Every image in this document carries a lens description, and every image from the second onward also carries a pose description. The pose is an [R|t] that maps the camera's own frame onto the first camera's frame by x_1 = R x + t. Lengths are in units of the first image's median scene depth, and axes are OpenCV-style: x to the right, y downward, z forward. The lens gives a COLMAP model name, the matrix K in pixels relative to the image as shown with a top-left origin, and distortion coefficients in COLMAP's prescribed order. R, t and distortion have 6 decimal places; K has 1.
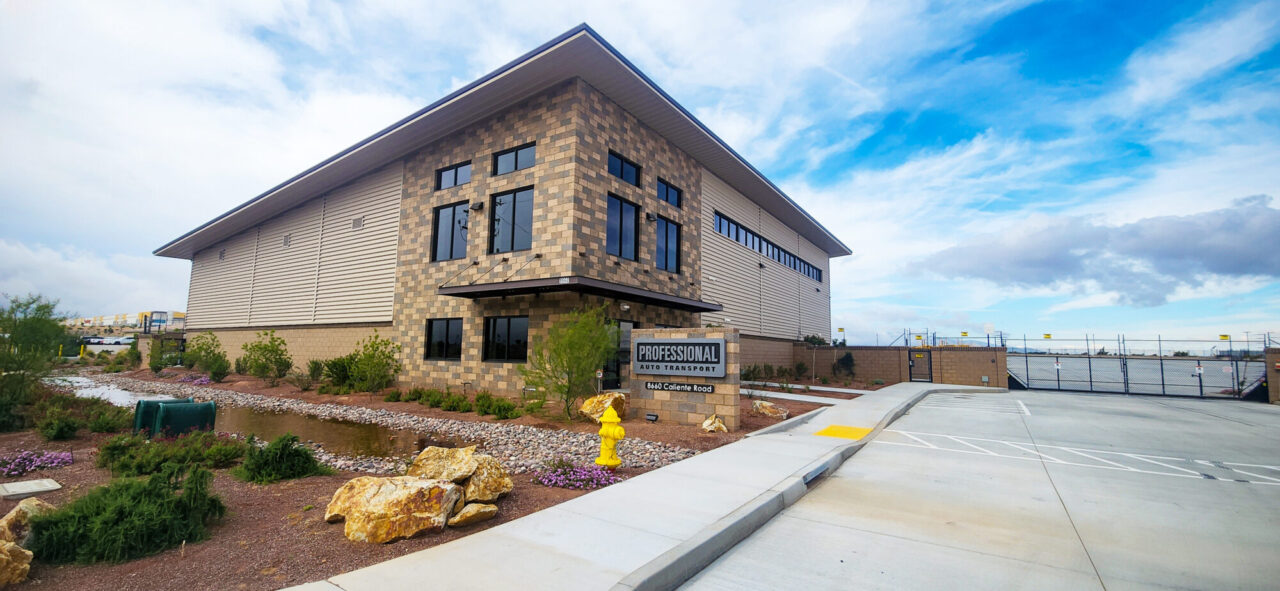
lens RADIAL K [[520.1, 0, 612.6], [0, 520.1, 328.7], [0, 0, 1]] dist [0.000398, -0.000027]
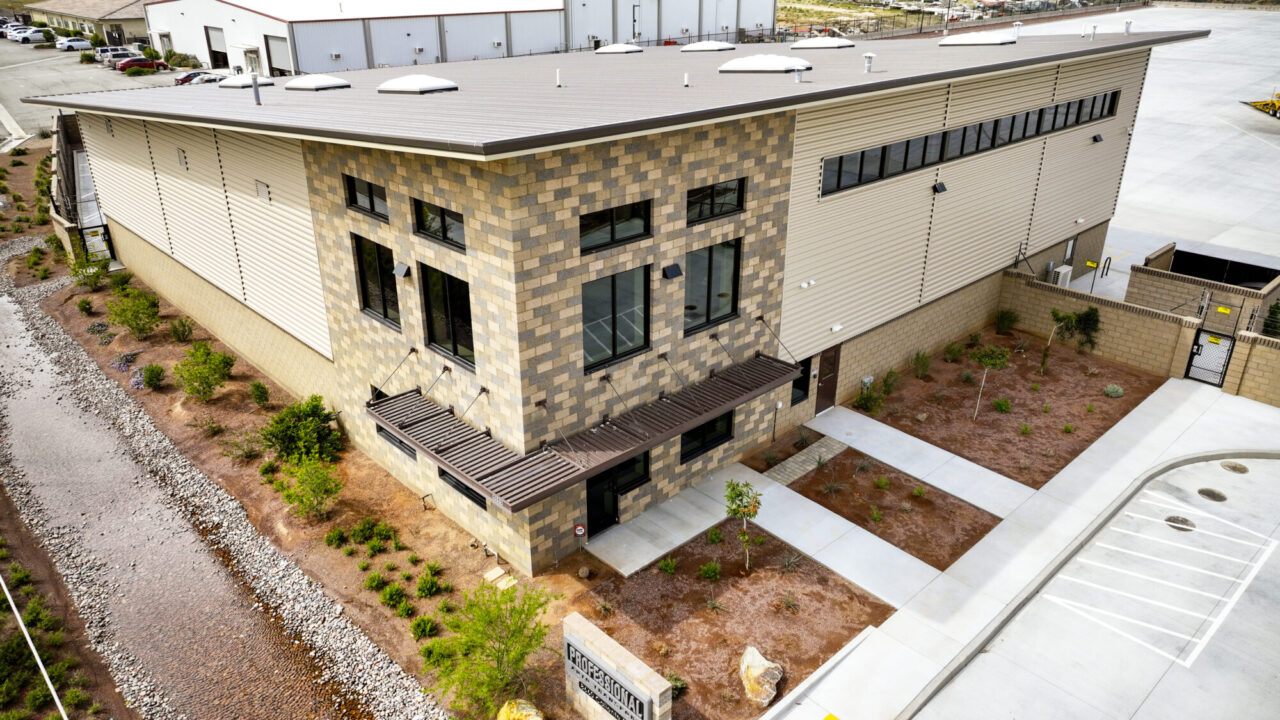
lens RADIAL K [[876.6, 0, 613.6], [0, 876.6, 384.5], [0, 0, 1]] dist [0.003357, -0.000026]
pose [[0.974624, 0.067729, -0.213355, 0.258772], [0.049329, 0.864711, 0.499842, -0.677428], [0.218344, -0.497683, 0.839427, 0.049004]]
